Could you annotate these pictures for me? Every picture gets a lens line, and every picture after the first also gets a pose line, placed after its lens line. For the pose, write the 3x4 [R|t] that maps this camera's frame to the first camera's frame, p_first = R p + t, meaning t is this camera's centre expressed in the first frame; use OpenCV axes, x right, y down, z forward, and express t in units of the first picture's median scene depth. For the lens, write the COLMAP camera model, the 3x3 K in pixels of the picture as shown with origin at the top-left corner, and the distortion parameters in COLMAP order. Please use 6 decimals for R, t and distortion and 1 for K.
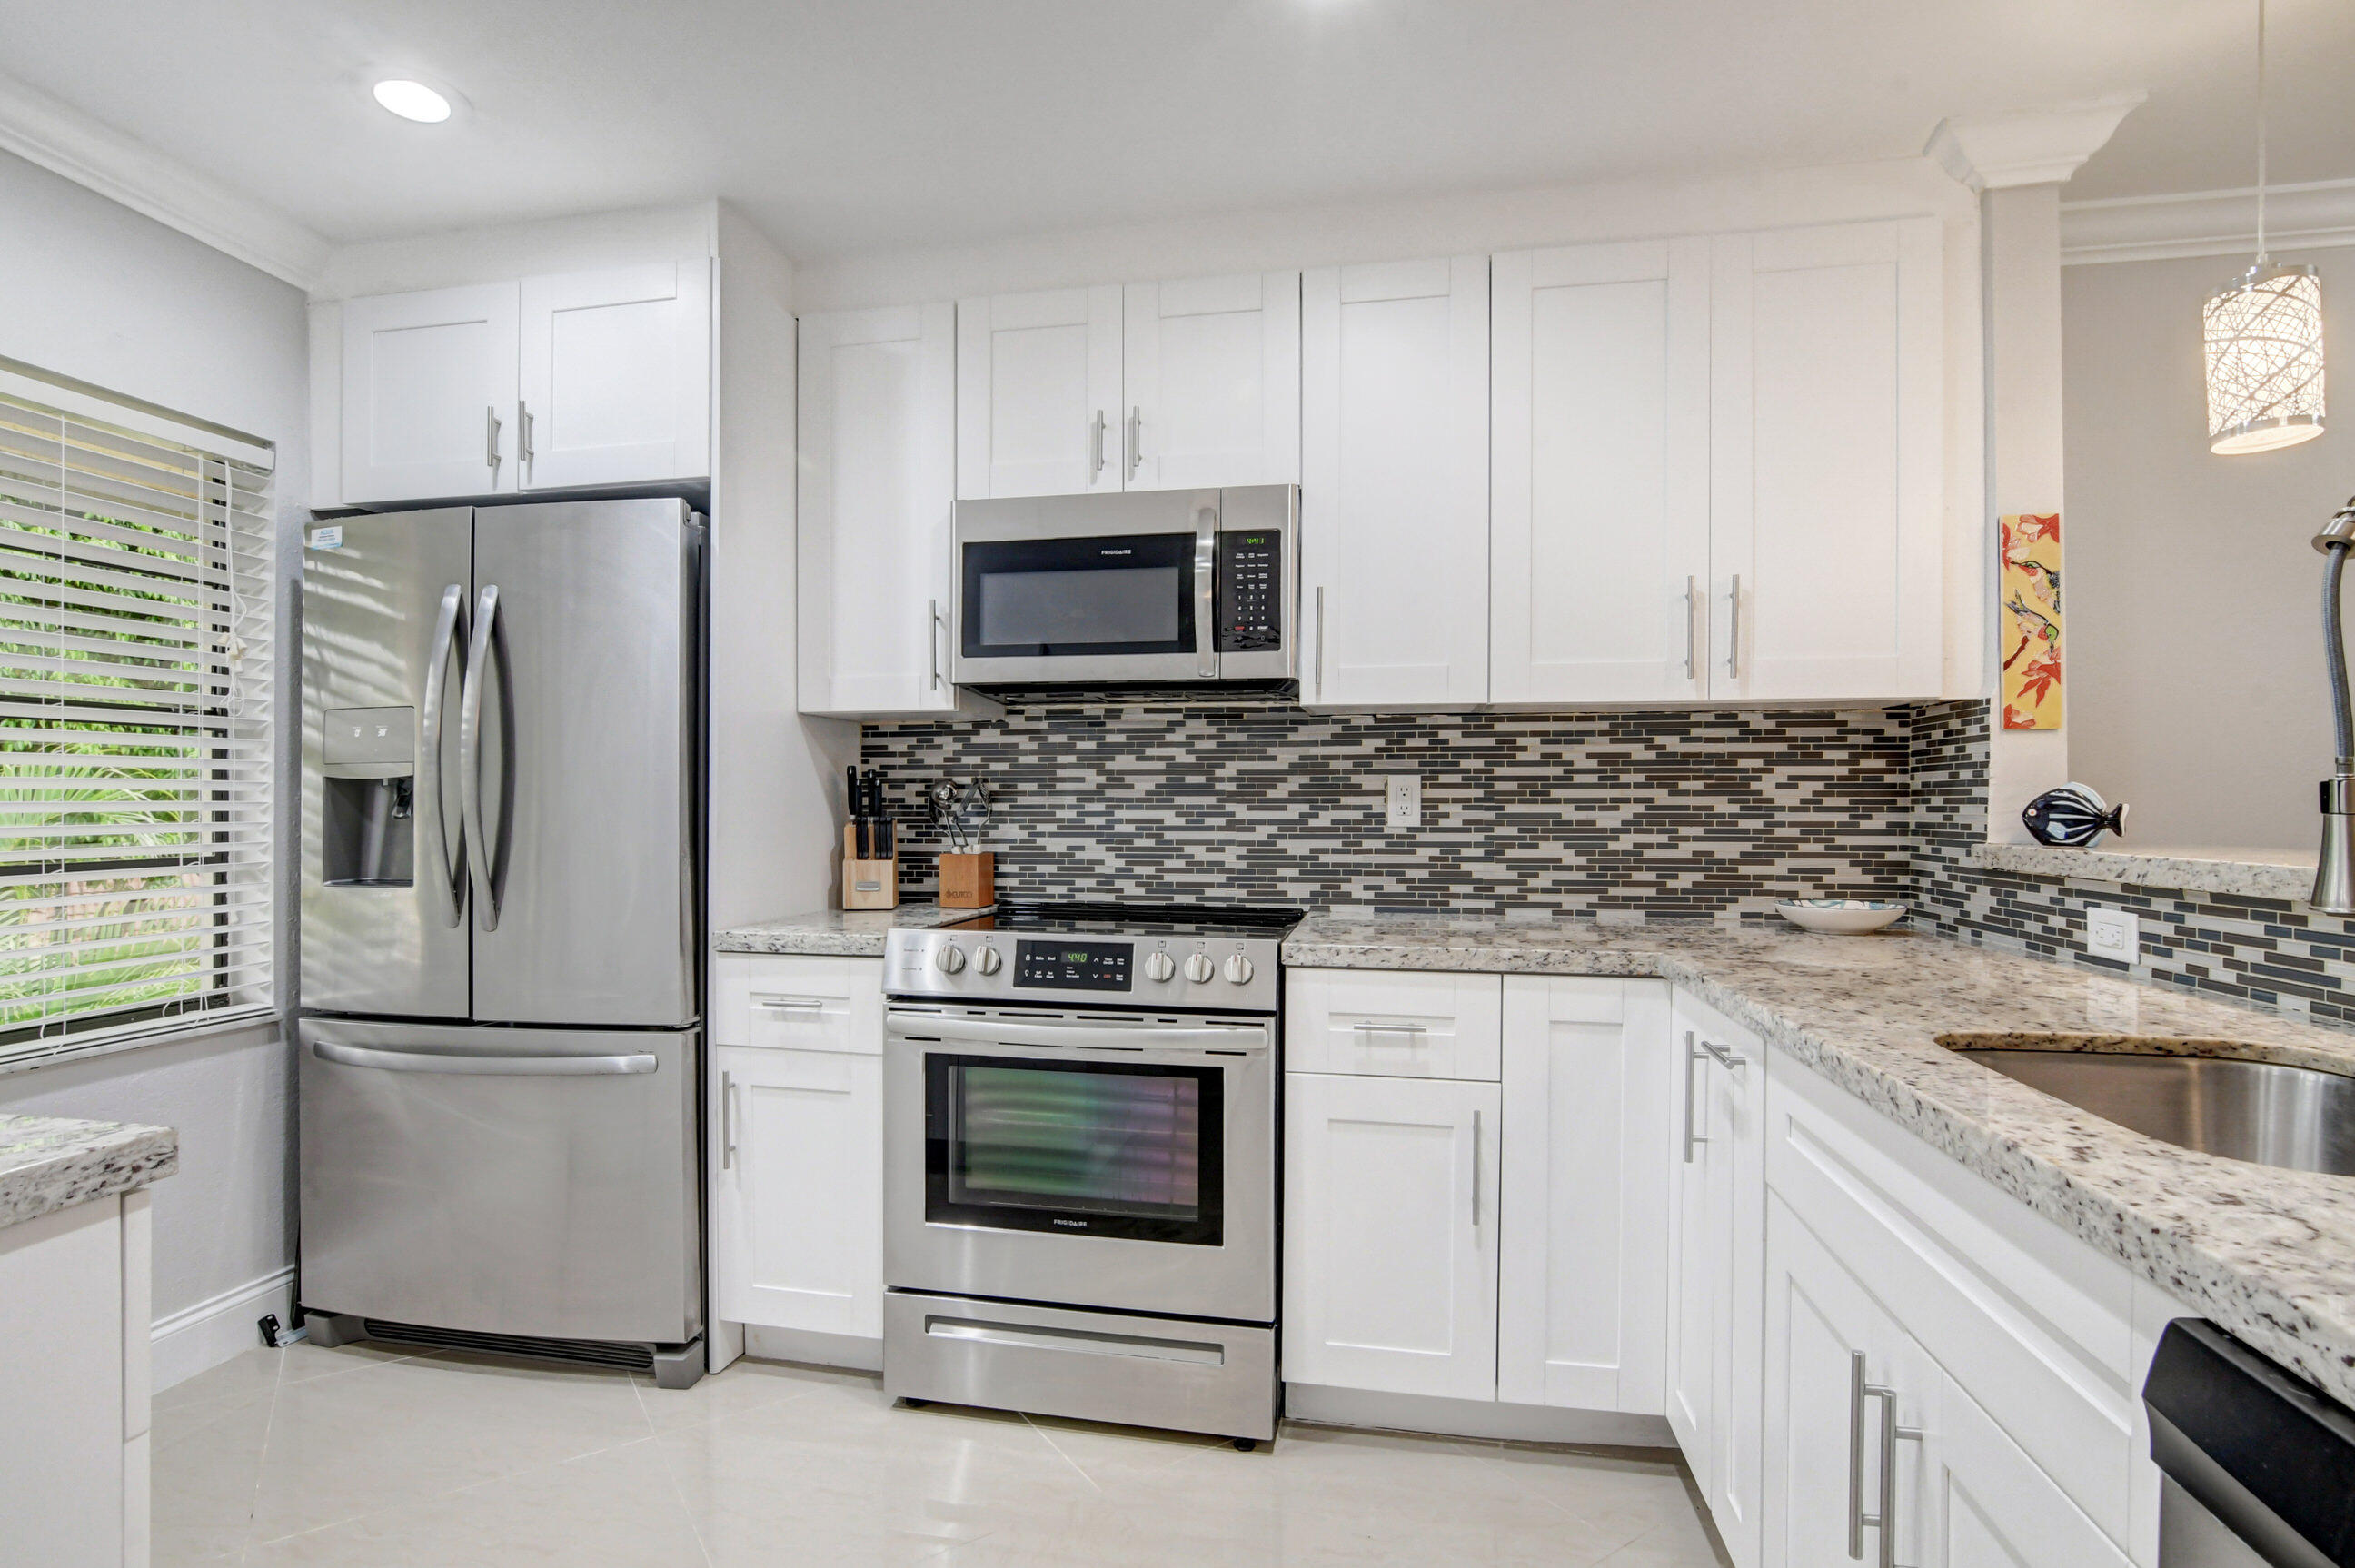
lens RADIAL K [[1159.1, 0, 1172.5], [0, 1159.1, 792.6], [0, 0, 1]] dist [-0.019982, 0.005037]
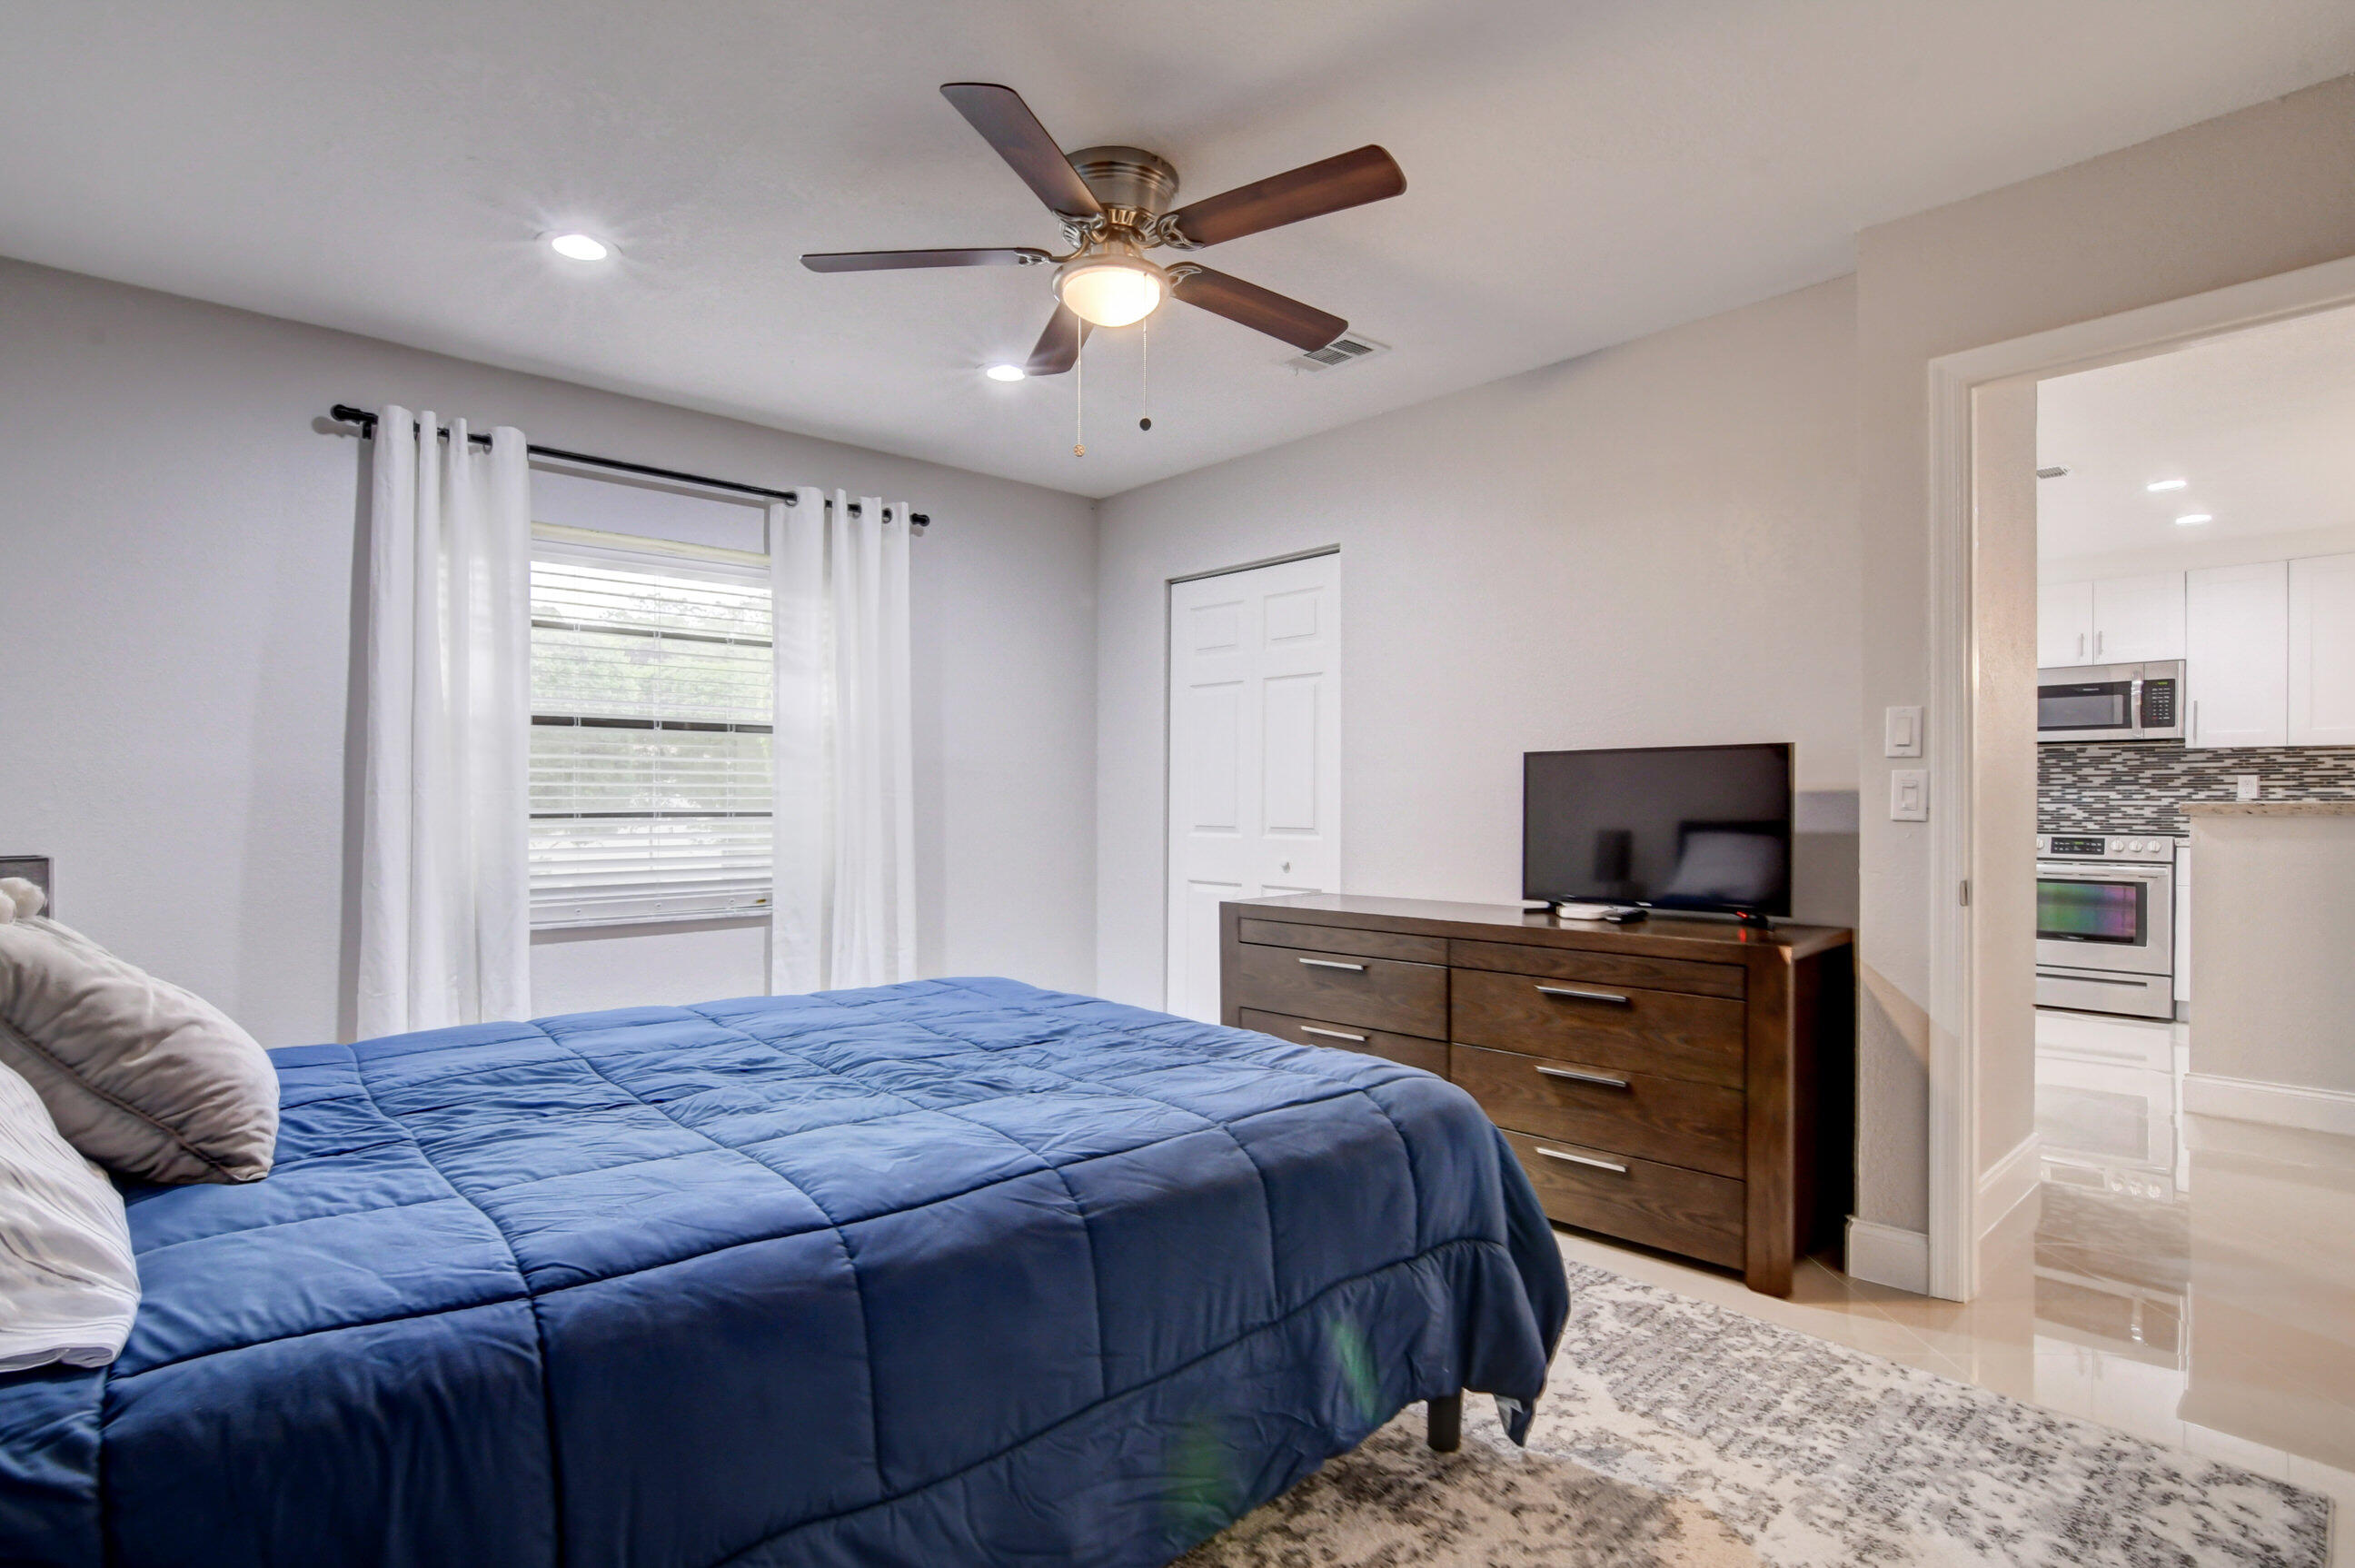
lens RADIAL K [[1159.1, 0, 1161.1], [0, 1159.1, 799.3], [0, 0, 1]] dist [-0.019982, 0.005037]
pose [[0.800534, 0.001186, -0.599286, -0.159067], [0.000028, 0.999998, 0.002015, 0.026703], [0.599287, -0.001630, 0.800532, -2.036009]]
